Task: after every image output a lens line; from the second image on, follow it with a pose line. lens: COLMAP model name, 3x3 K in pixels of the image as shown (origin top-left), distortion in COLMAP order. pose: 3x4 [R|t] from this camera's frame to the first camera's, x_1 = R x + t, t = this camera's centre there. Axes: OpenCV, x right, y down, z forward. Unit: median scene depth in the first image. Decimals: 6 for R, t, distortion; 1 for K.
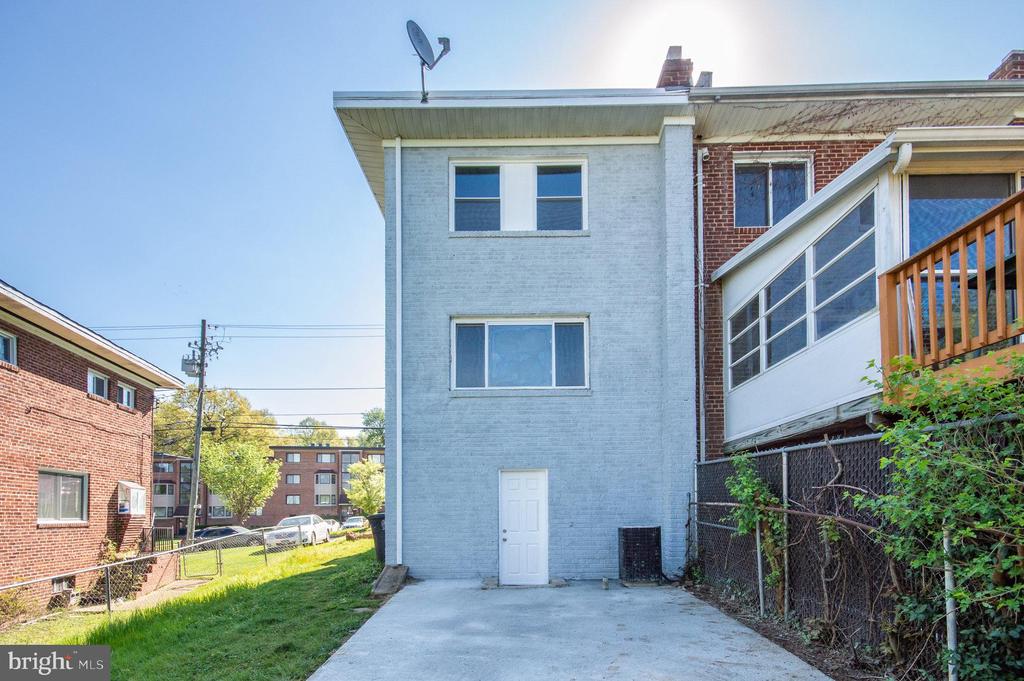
lens RADIAL K [[452.1, 0, 510.8], [0, 452.1, 324.6], [0, 0, 1]] dist [0.028042, -0.011094]
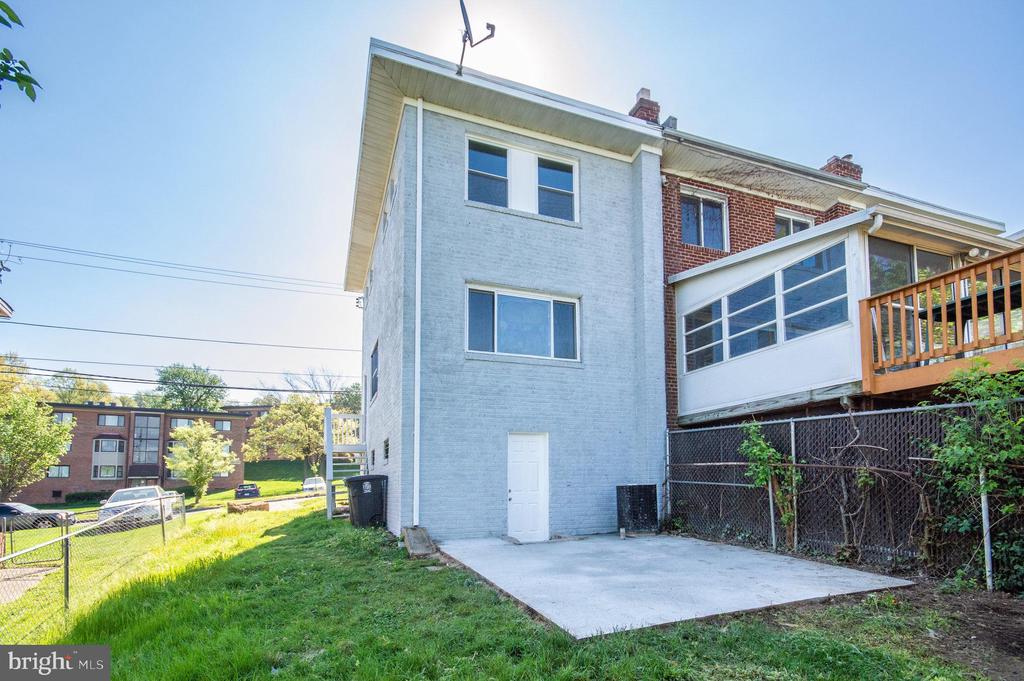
lens RADIAL K [[438.2, 0, 511.6], [0, 438.2, 277.1], [0, 0, 1]] dist [0.023488, 0.000095]
pose [[0.935920, 0.148312, 0.319463, -0.356682], [-0.130532, 0.988489, -0.076496, 0.036557], [-0.327131, 0.029894, 0.944506, 0.016852]]
